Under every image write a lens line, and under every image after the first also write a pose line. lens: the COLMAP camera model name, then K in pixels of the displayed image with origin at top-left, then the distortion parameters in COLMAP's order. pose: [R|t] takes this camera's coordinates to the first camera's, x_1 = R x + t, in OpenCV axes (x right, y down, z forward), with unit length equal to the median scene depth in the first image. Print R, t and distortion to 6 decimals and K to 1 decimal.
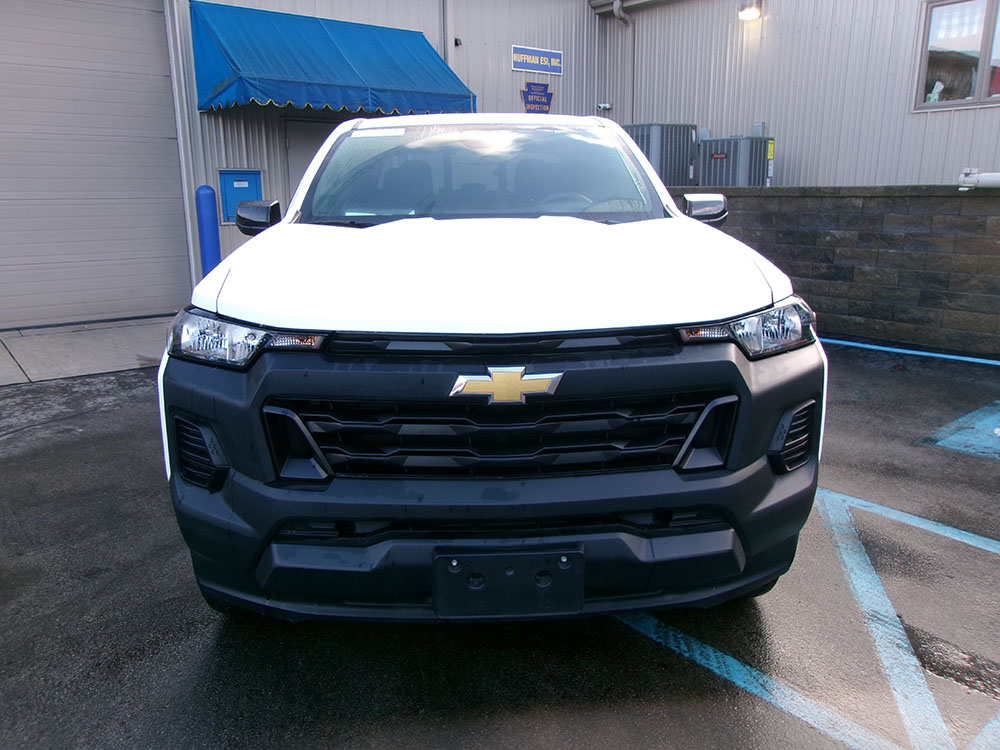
lens RADIAL K [[777.9, 0, 491.0], [0, 777.9, 374.4], [0, 0, 1]] dist [-0.027025, 0.047512]
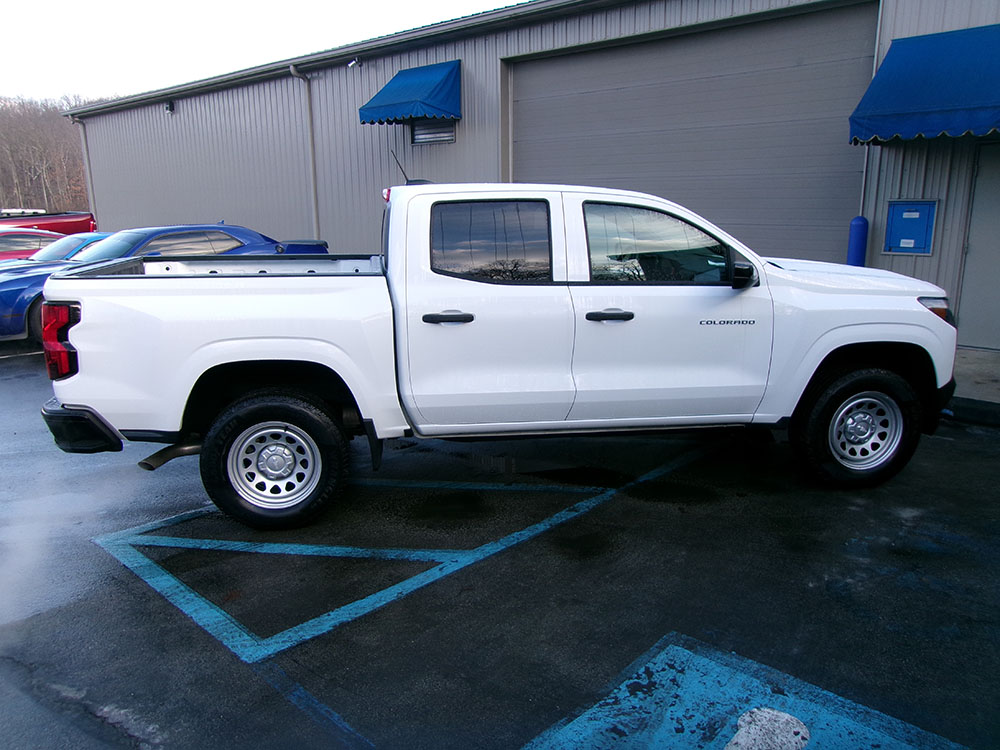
lens RADIAL K [[777.9, 0, 496.3], [0, 777.9, 381.4], [0, 0, 1]] dist [-0.027025, 0.047512]
pose [[0.130995, 0.233091, -0.963592, 0.652925], [-0.217070, 0.955126, 0.201534, -0.135581], [0.967327, 0.182767, 0.175713, 0.378437]]
